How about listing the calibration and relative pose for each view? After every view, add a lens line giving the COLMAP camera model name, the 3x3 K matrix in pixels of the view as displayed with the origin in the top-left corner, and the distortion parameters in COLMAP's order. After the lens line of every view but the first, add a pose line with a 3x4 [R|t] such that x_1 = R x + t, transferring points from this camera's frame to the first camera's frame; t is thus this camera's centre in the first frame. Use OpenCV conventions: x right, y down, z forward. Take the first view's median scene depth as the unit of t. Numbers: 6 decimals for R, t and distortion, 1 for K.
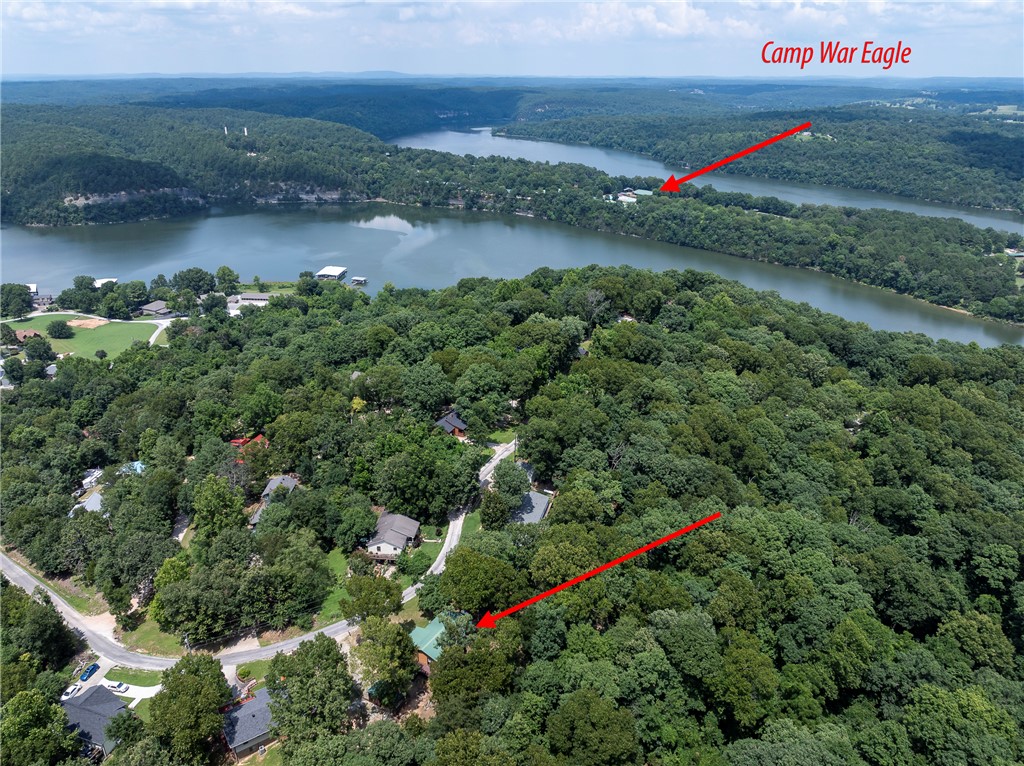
lens RADIAL K [[734.4, 0, 516.2], [0, 734.4, 387.4], [0, 0, 1]] dist [-0.028669, 0.012280]
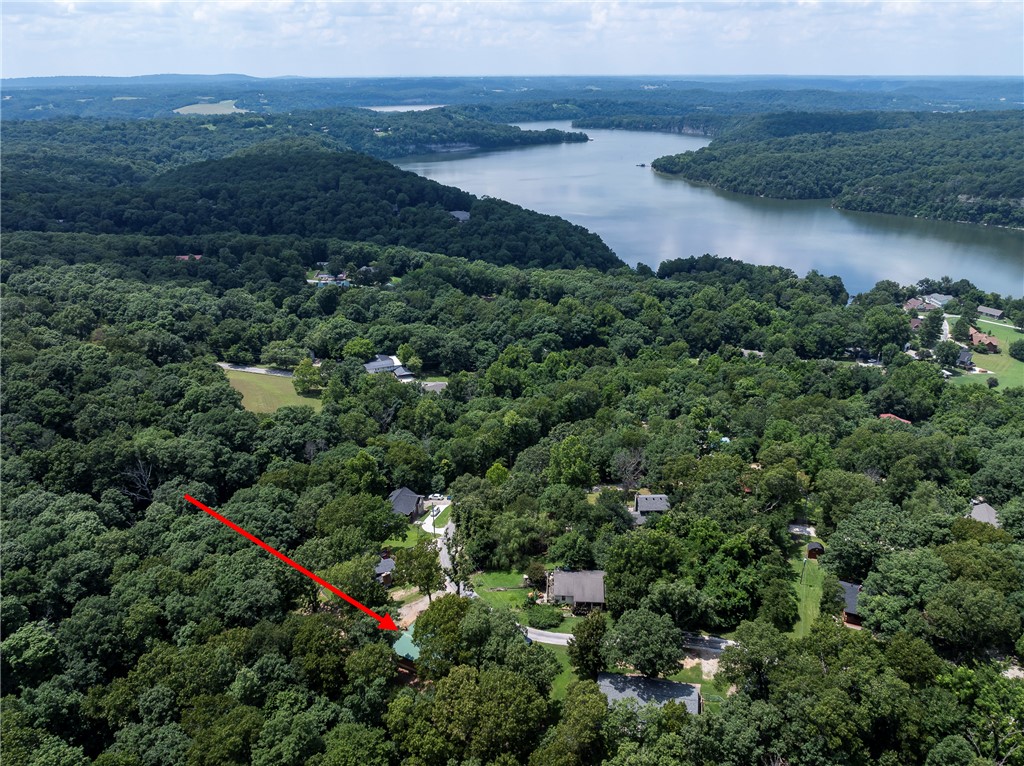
lens RADIAL K [[728.0, 0, 516.5], [0, 728.0, 383.3], [0, 0, 1]] dist [-0.030749, 0.014900]
pose [[0.041669, 0.388474, -0.920517, 0.125827], [-0.388499, 0.855115, 0.343287, -0.065796], [0.920506, 0.343316, 0.186554, 0.153539]]
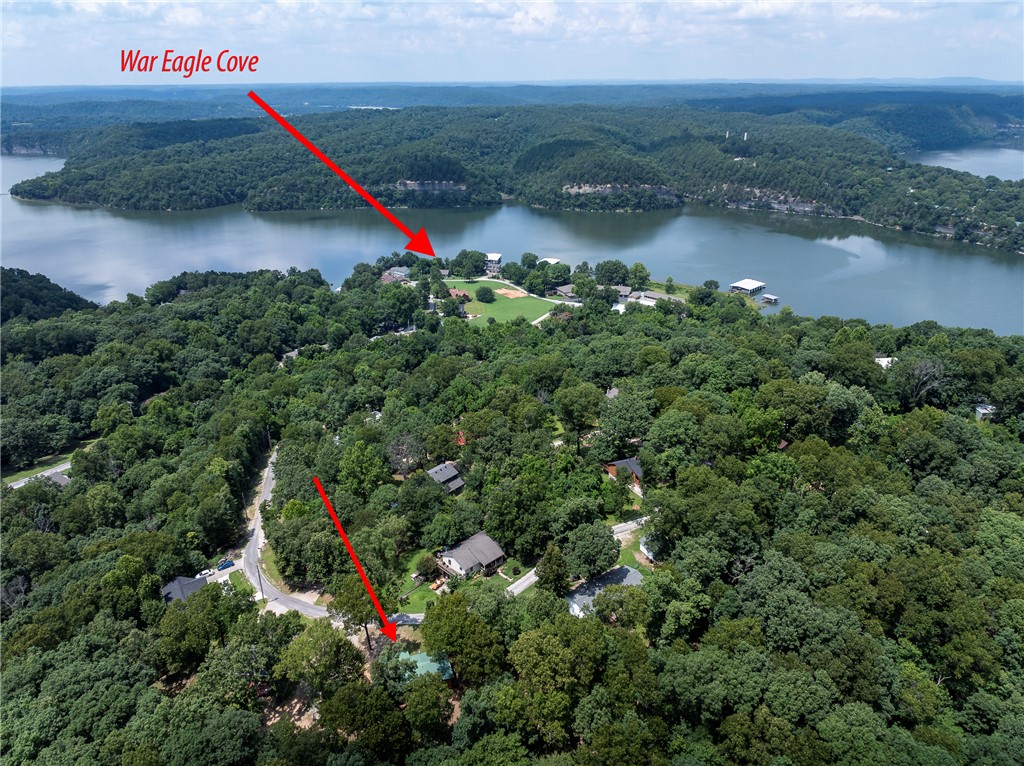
lens RADIAL K [[728.0, 0, 516.5], [0, 728.0, 383.3], [0, 0, 1]] dist [-0.030749, 0.014900]
pose [[0.772937, 0.238683, -0.587877, 0.088274], [-0.243642, 0.967164, 0.072338, -0.023296], [0.585839, 0.087319, 0.805710, 0.054022]]
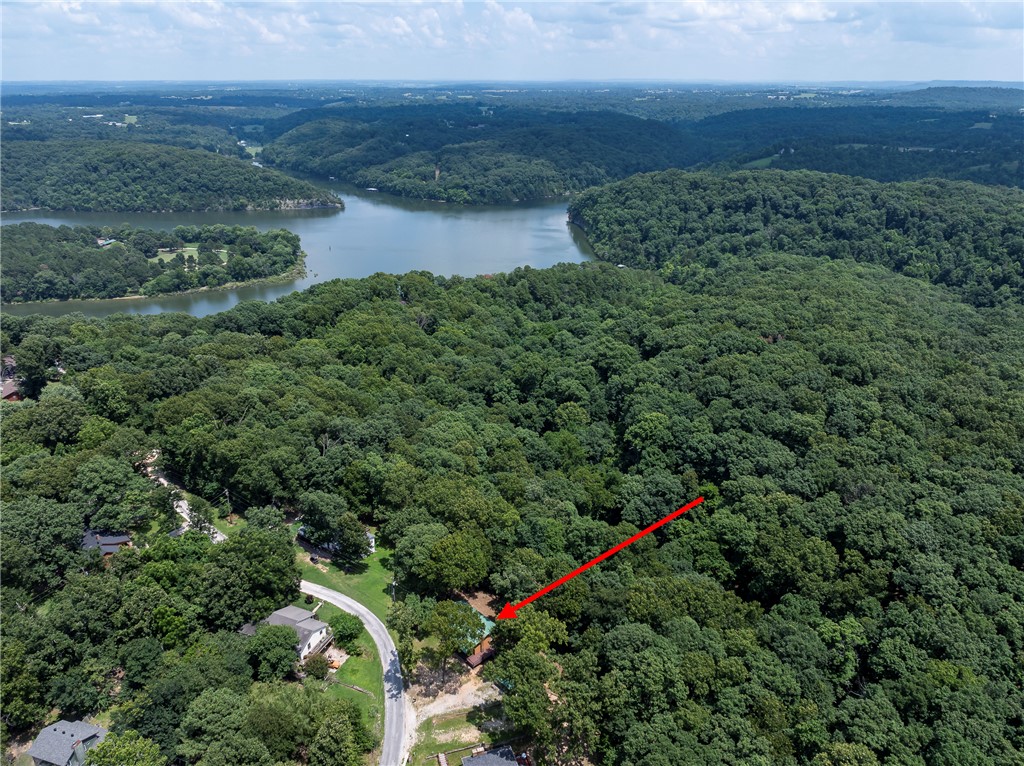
lens RADIAL K [[733.4, 0, 516.7], [0, 733.4, 385.9], [0, 0, 1]] dist [-0.034061, 0.019114]
pose [[0.282841, -0.374176, 0.883172, -0.165095], [0.376810, 0.890088, 0.256431, -0.037483], [-0.882052, 0.260259, 0.392747, 0.085338]]
